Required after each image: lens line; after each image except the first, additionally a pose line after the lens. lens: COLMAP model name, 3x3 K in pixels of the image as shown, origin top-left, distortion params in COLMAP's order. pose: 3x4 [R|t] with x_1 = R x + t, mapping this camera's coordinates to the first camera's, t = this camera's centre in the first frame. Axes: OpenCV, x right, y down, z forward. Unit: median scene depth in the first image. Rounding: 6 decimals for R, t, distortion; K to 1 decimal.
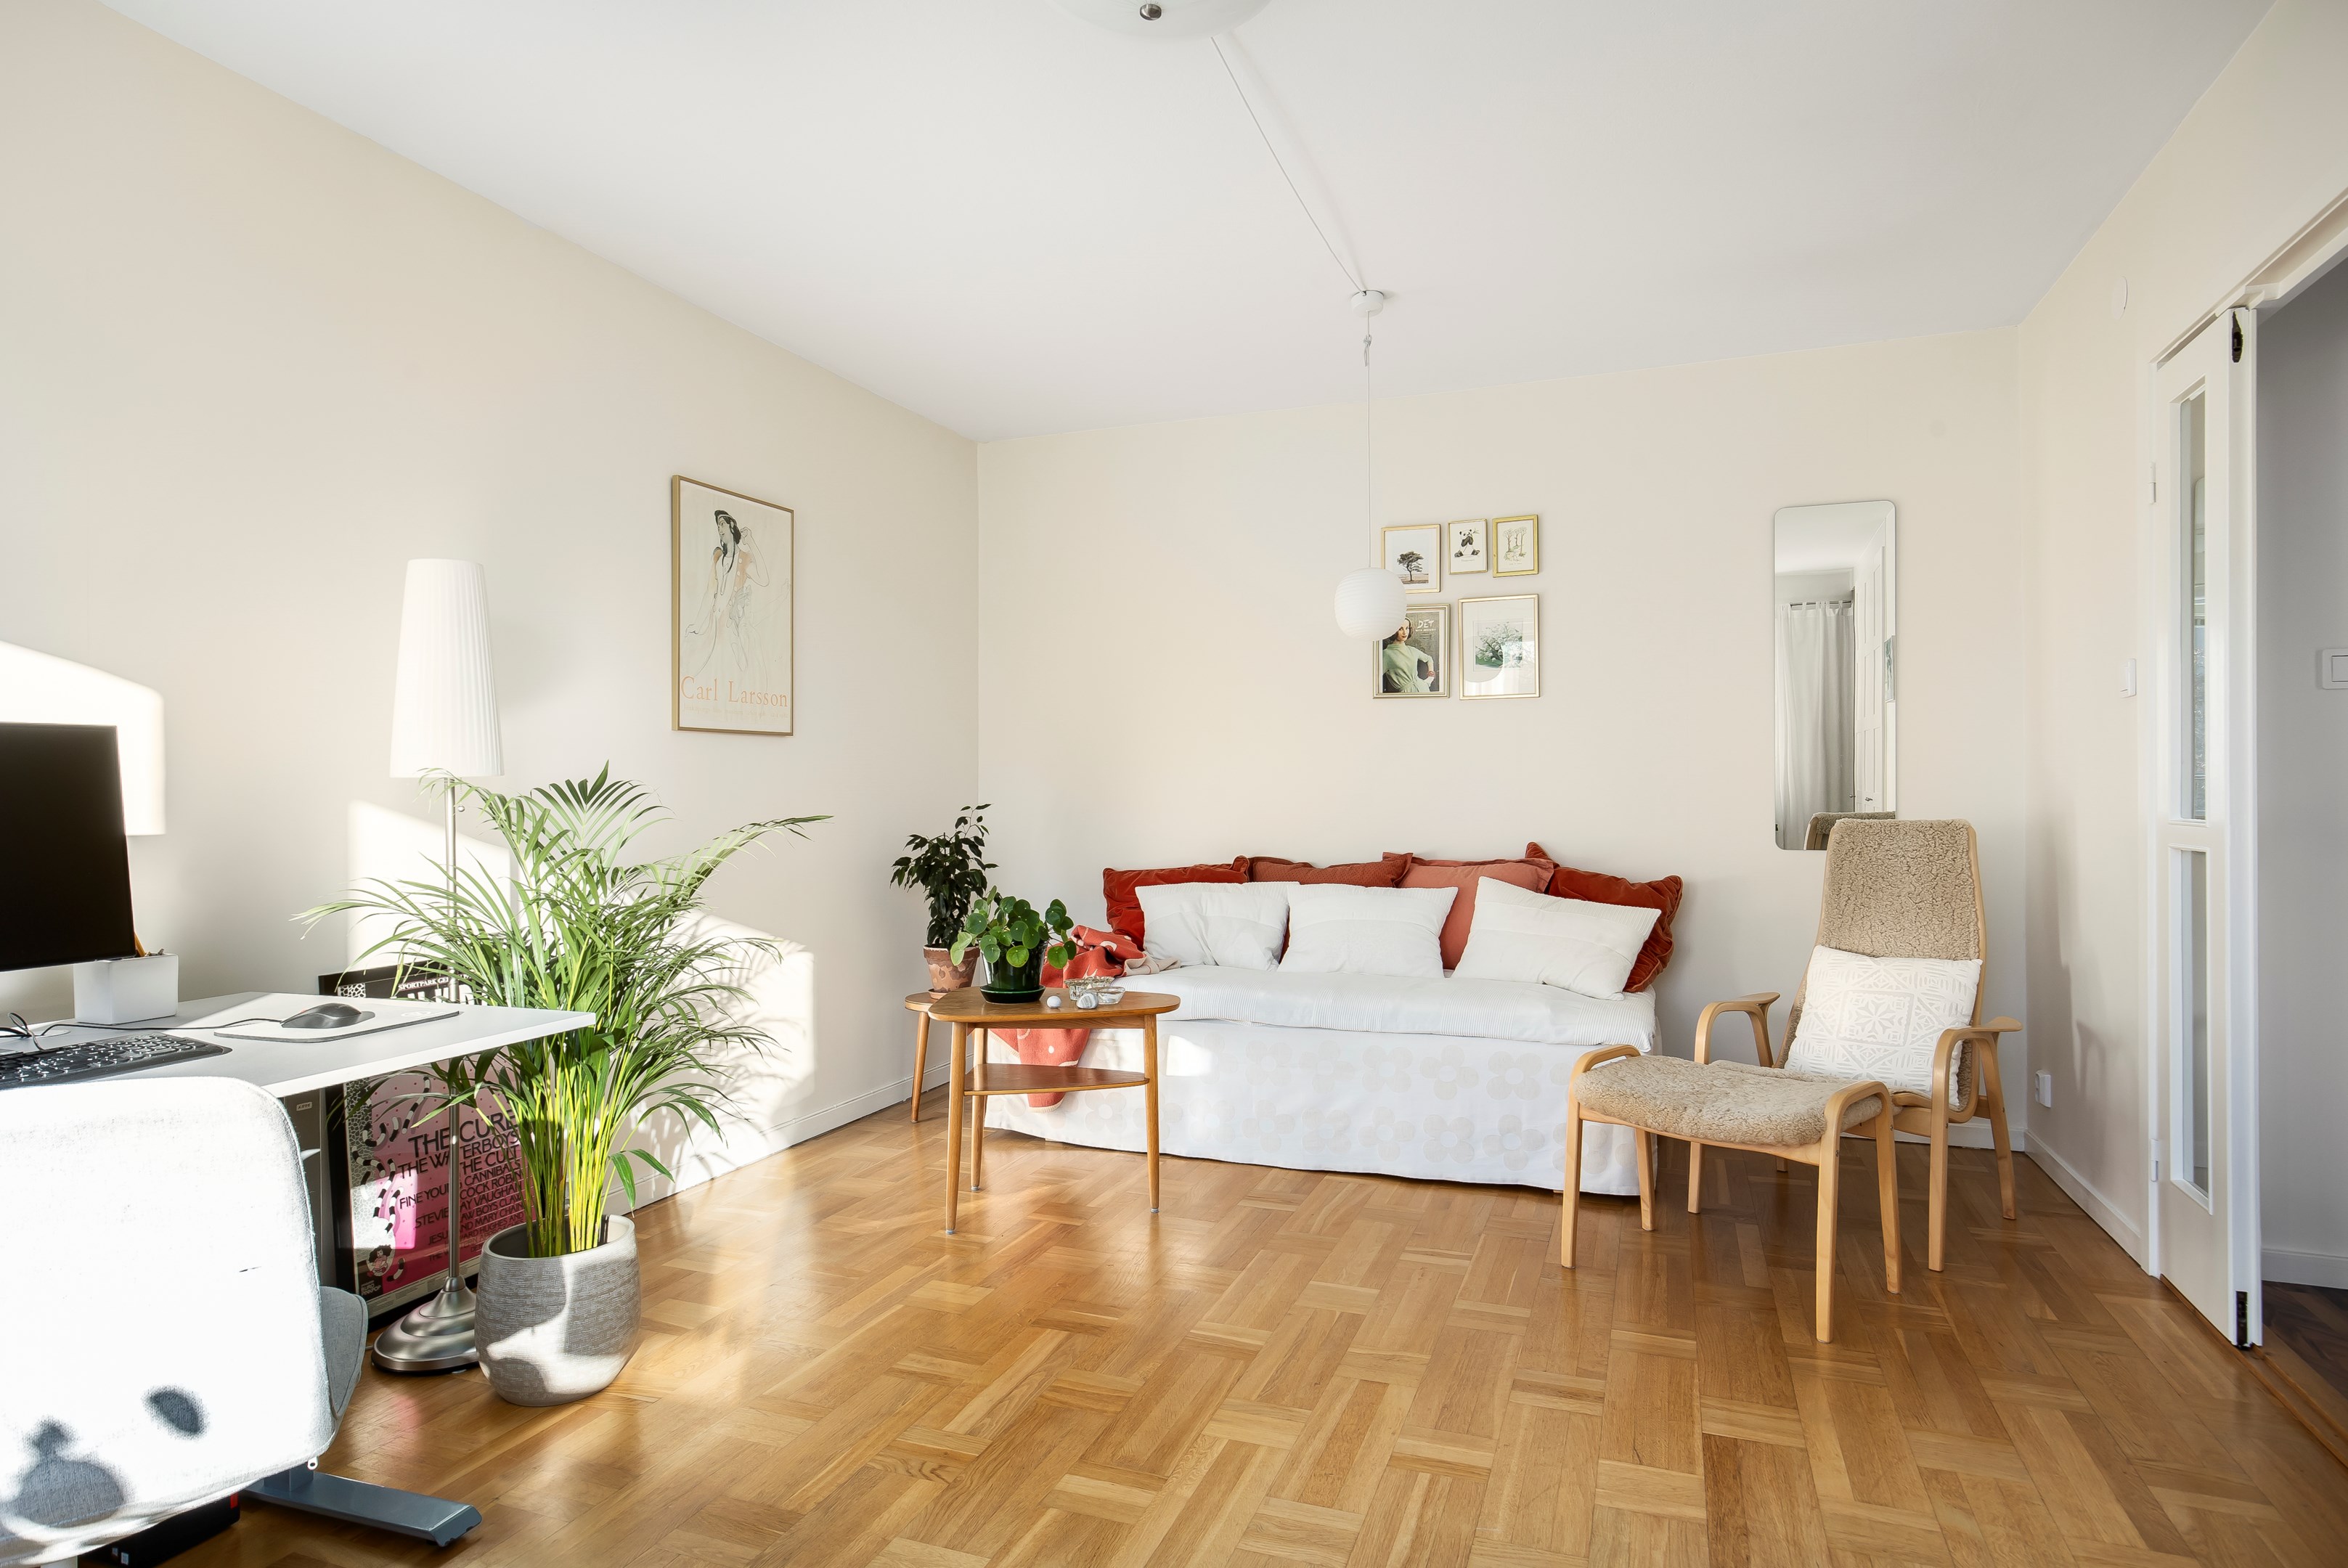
lens RADIAL K [[1307.9, 0, 1170.3], [0, 1307.9, 763.4], [0, 0, 1]] dist [0.000247, -0.000935]
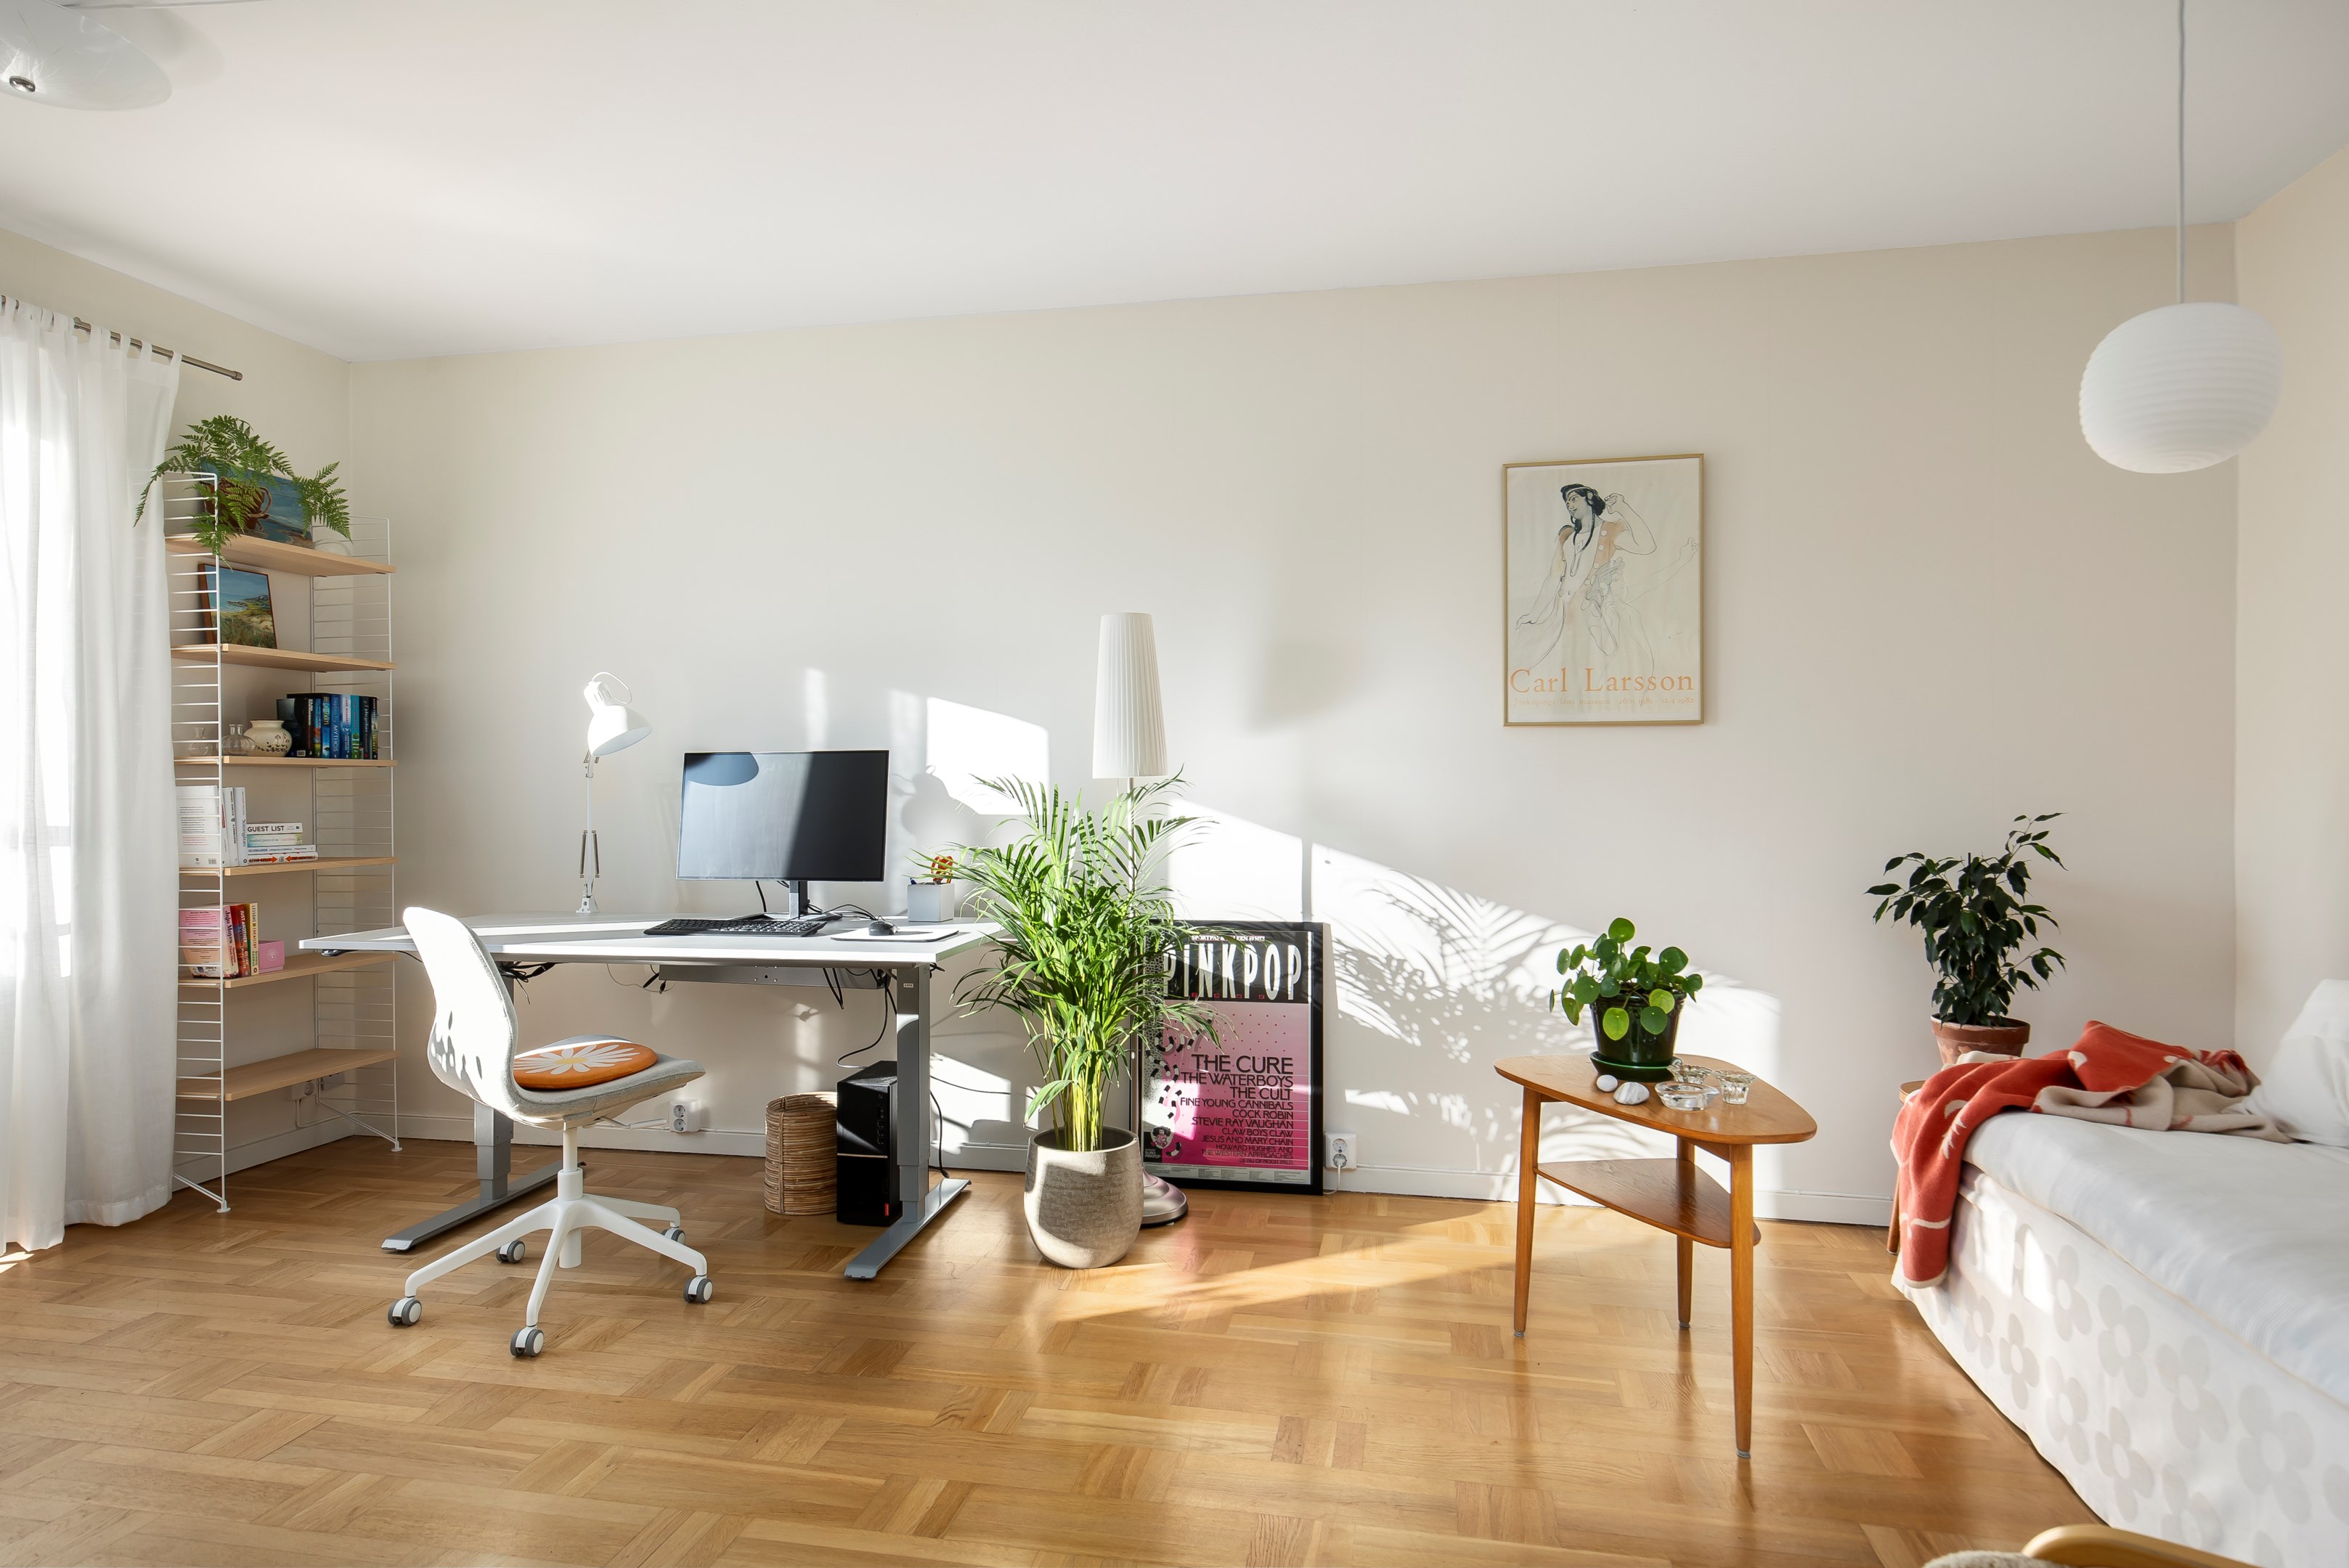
lens RADIAL K [[1319.4, 0, 1174.5], [0, 1319.4, 784.0], [0, 0, 1]] dist [0.003674, 0.000734]
pose [[0.172422, 0.002223, -0.985021, 0.666388], [0.014273, 0.999887, 0.004755, 0.011197], [0.984920, -0.014879, 0.172371, 0.717887]]
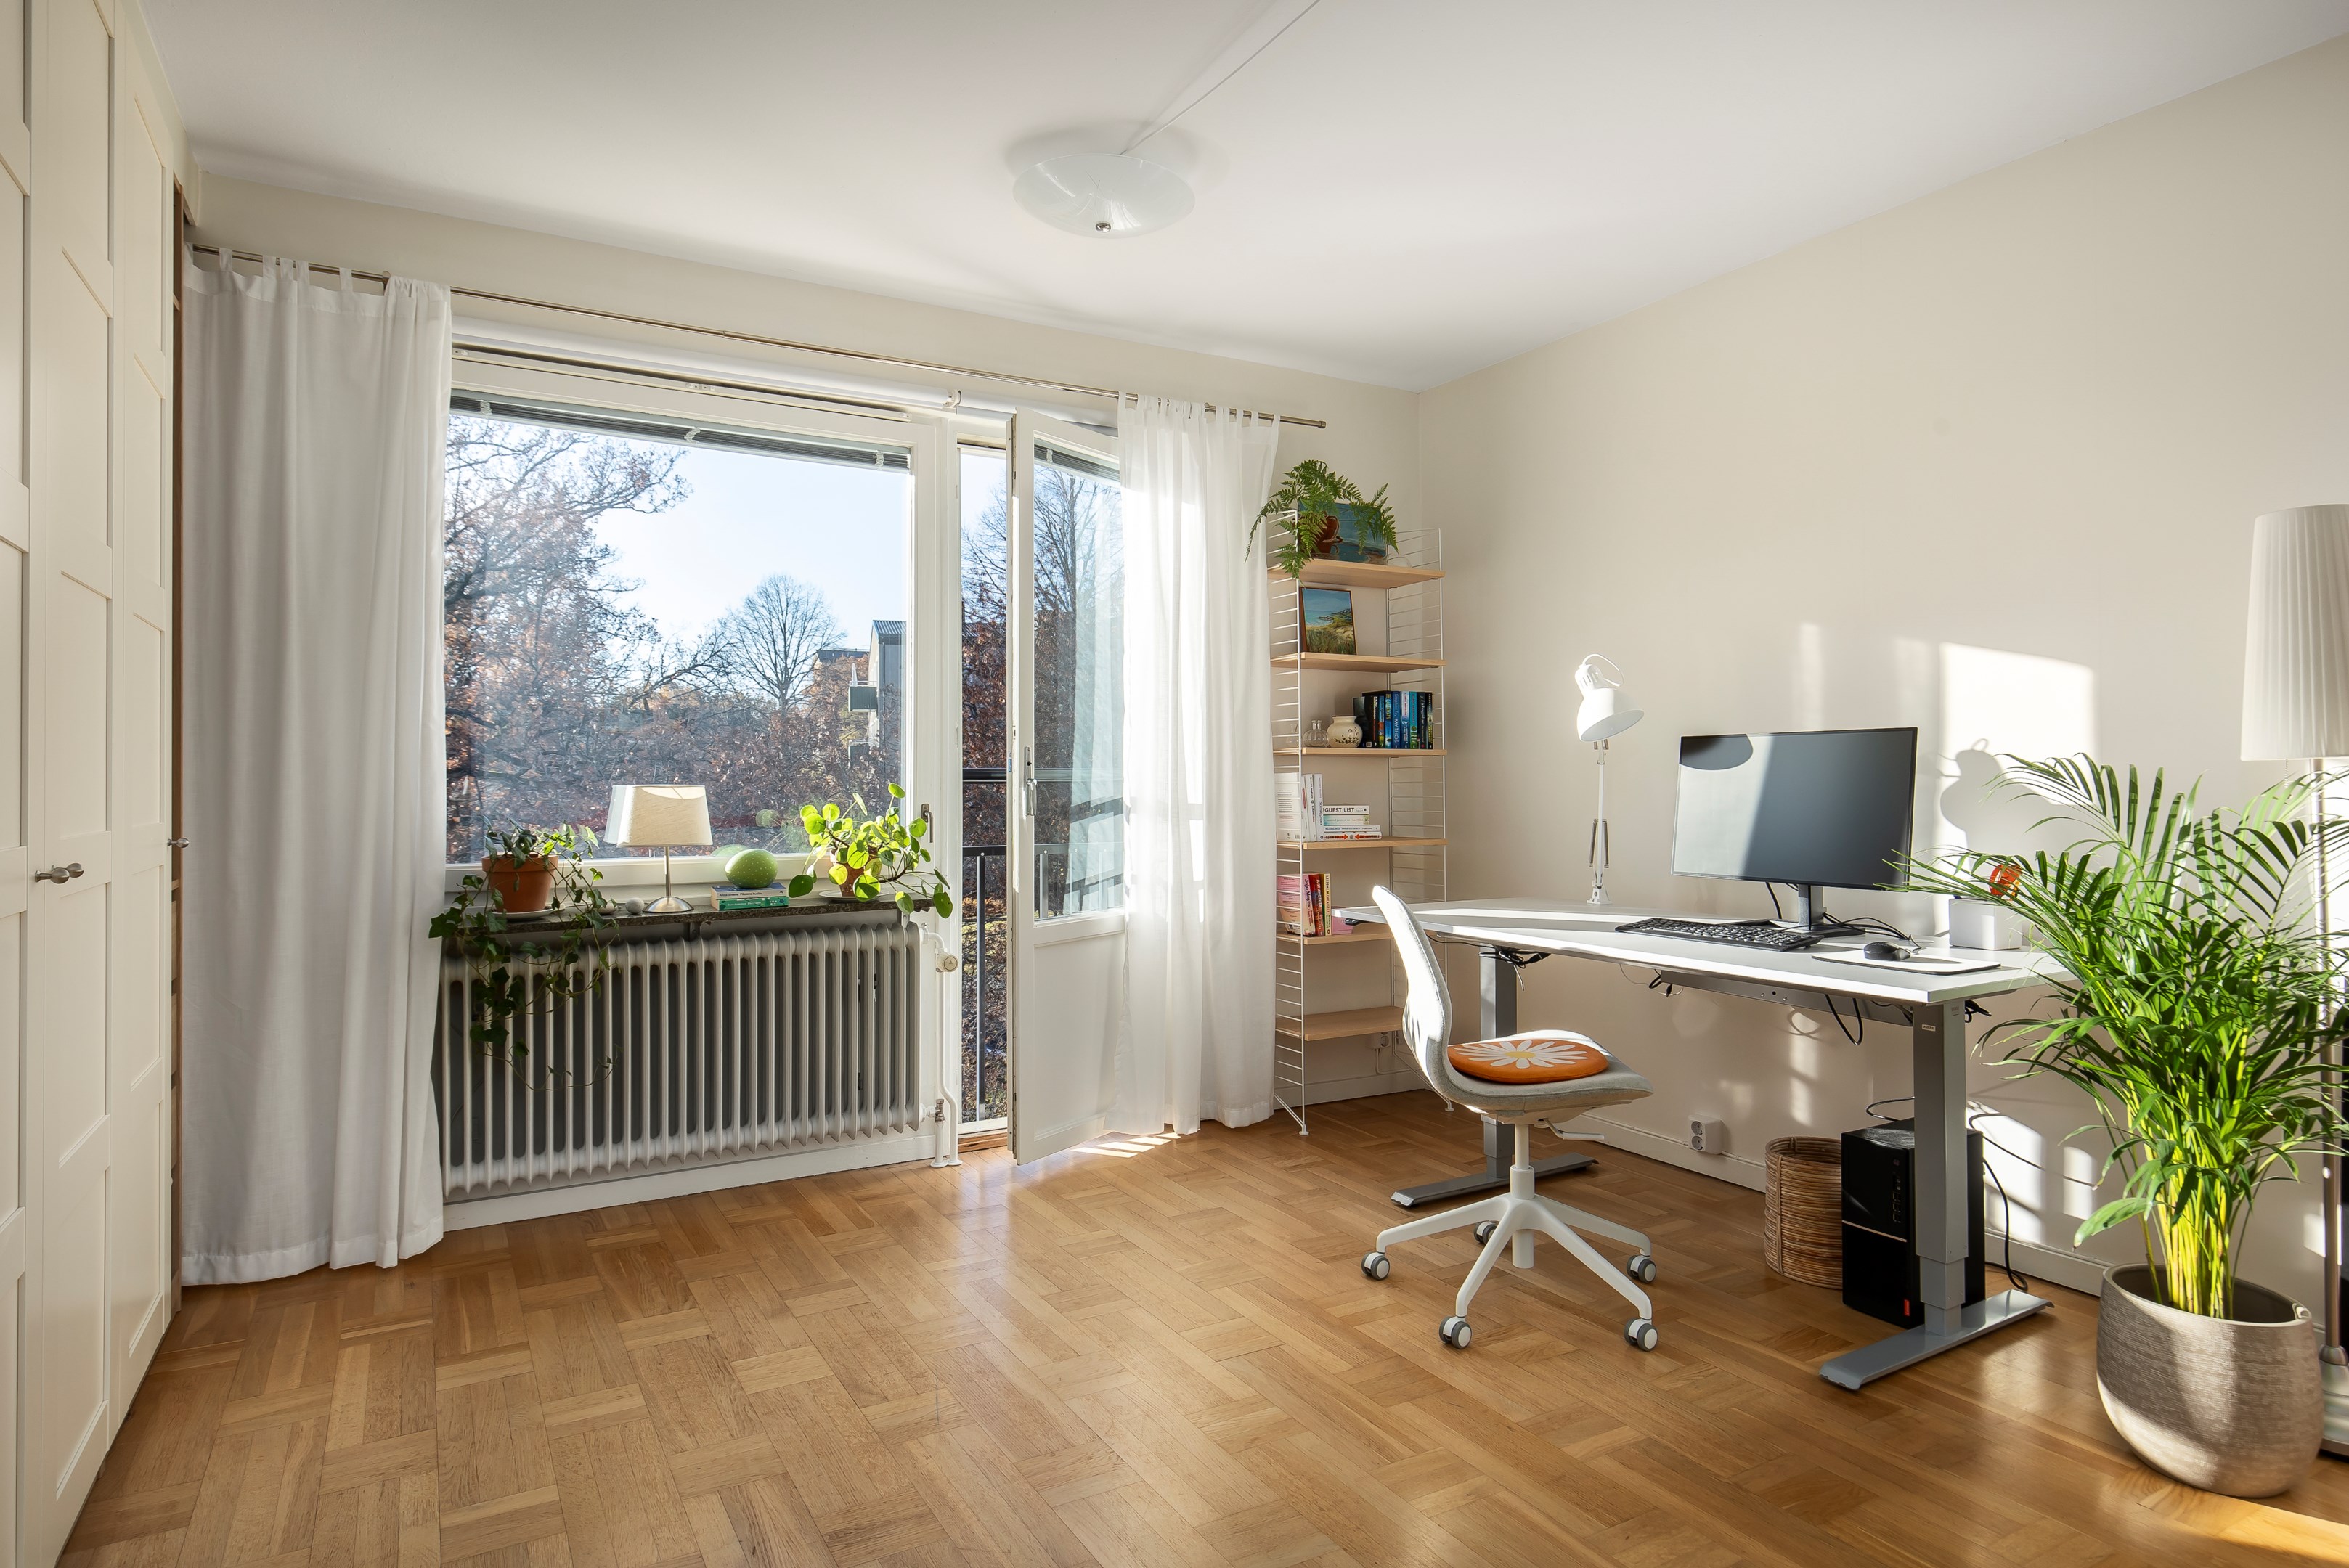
lens RADIAL K [[1308.4, 0, 1170.8], [0, 1308.4, 763.4], [0, 0, 1]] dist [0.000247, -0.000935]
pose [[-0.636121, -0.005639, -0.771569, 0.515435], [0.011827, 0.999785, -0.017058, 0.018118], [0.771499, -0.019976, -0.635917, 0.850033]]
